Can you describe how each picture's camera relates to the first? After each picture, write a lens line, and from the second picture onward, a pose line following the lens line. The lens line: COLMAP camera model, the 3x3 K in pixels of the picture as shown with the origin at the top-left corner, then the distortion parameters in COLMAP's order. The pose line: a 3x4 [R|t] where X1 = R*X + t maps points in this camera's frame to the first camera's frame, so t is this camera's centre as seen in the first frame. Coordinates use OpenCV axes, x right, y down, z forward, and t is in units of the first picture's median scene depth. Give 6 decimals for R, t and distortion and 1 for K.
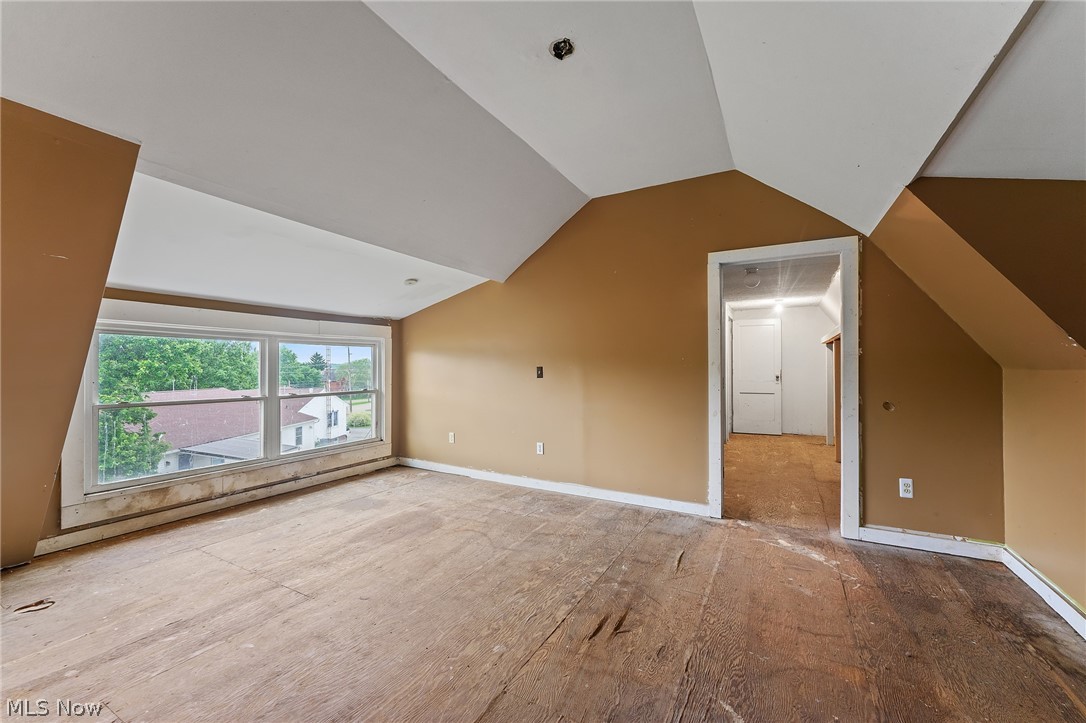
lens RADIAL K [[436.4, 0, 548.5], [0, 436.4, 366.2], [0, 0, 1]] dist [-0.000012, 0.000267]
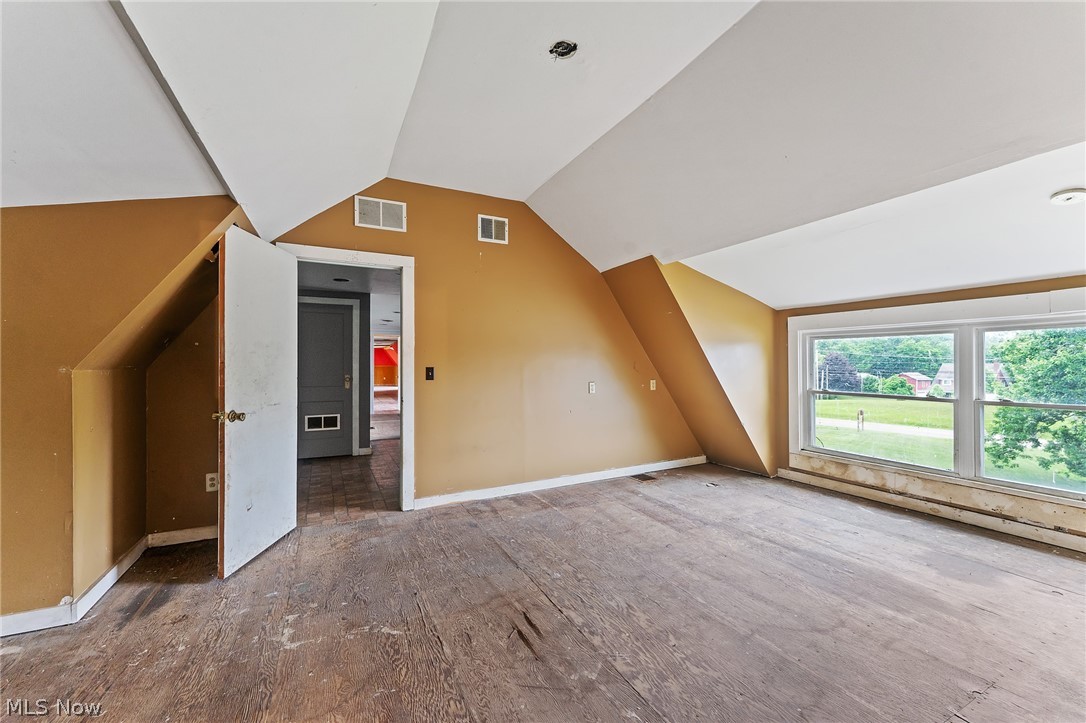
lens RADIAL K [[436.4, 0, 548.4], [0, 436.4, 360.9], [0, 0, 1]] dist [-0.000012, 0.000267]
pose [[-0.574691, -0.003358, -0.818363, 0.645456], [0.005090, 0.999958, -0.007677, -0.001474], [0.818354, -0.008578, -0.574650, 1.131997]]
